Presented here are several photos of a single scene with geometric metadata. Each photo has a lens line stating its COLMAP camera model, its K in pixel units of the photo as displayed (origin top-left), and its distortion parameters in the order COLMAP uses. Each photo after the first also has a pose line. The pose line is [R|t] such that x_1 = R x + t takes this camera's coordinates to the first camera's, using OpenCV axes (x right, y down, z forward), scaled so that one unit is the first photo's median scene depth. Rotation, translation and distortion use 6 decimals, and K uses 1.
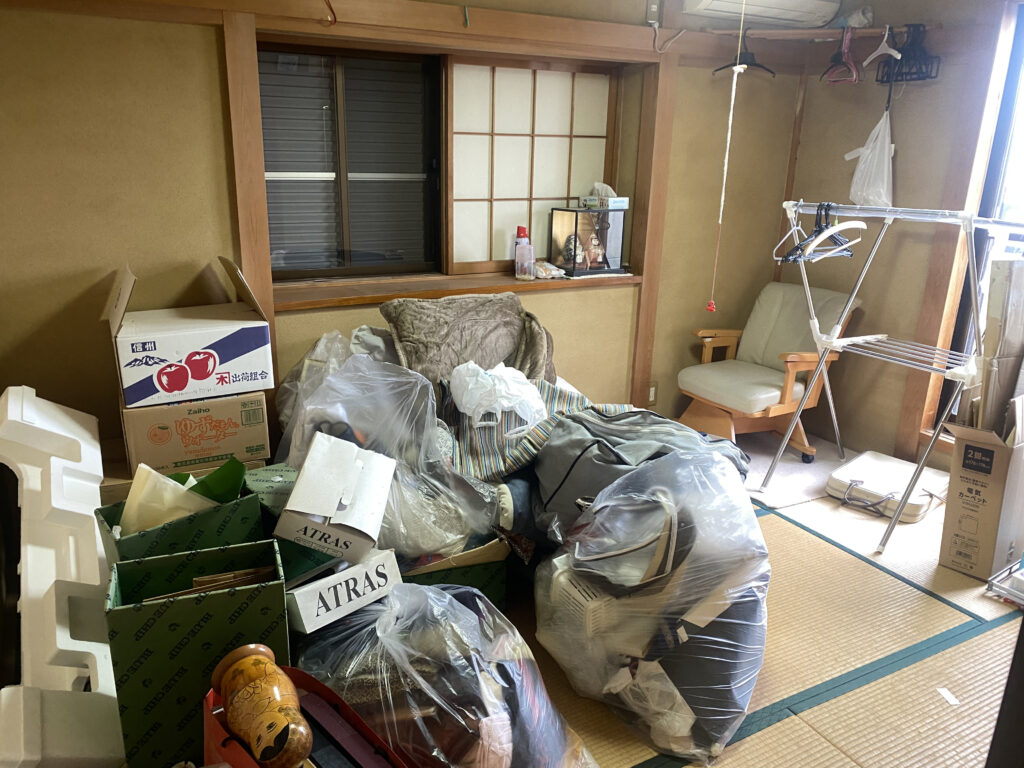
lens RADIAL K [[776.6, 0, 482.5], [0, 776.6, 382.3], [0, 0, 1]] dist [0.039694, -0.049709]
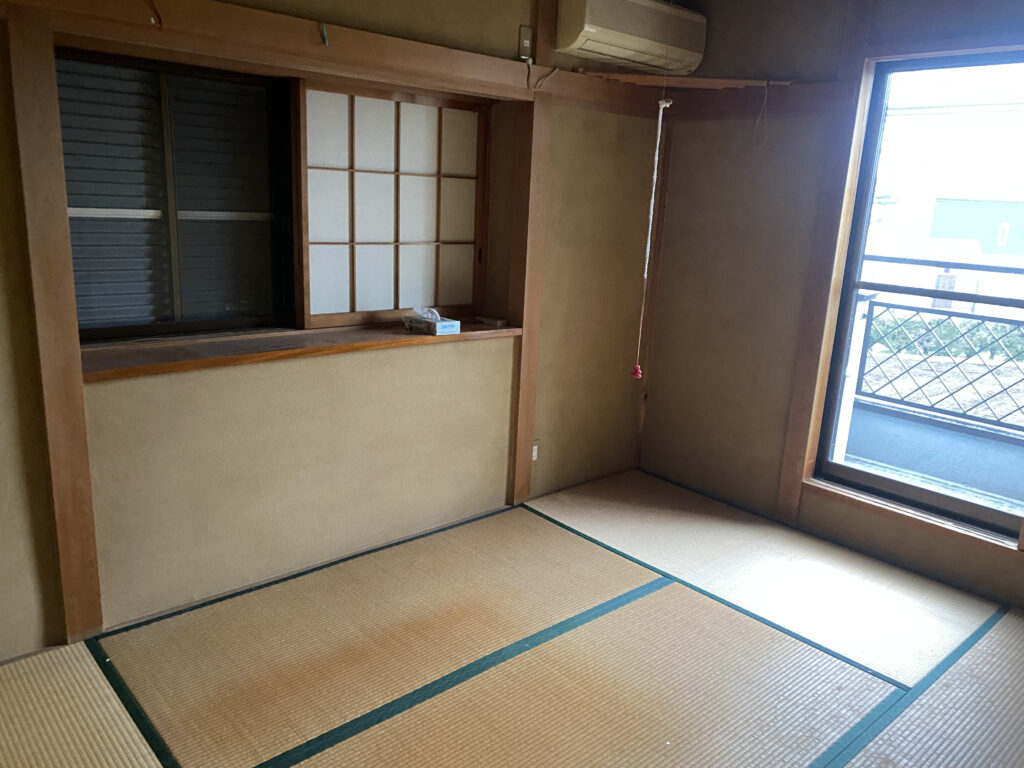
lens RADIAL K [[784.2, 0, 512.0], [0, 784.2, 384.0], [0, 0, 1]] dist [-0.003100, -0.002067]
pose [[0.970785, -0.031130, 0.237923, -0.031210], [0.042659, 0.998144, -0.043463, -0.032106], [-0.236128, 0.052343, 0.970311, 0.114962]]
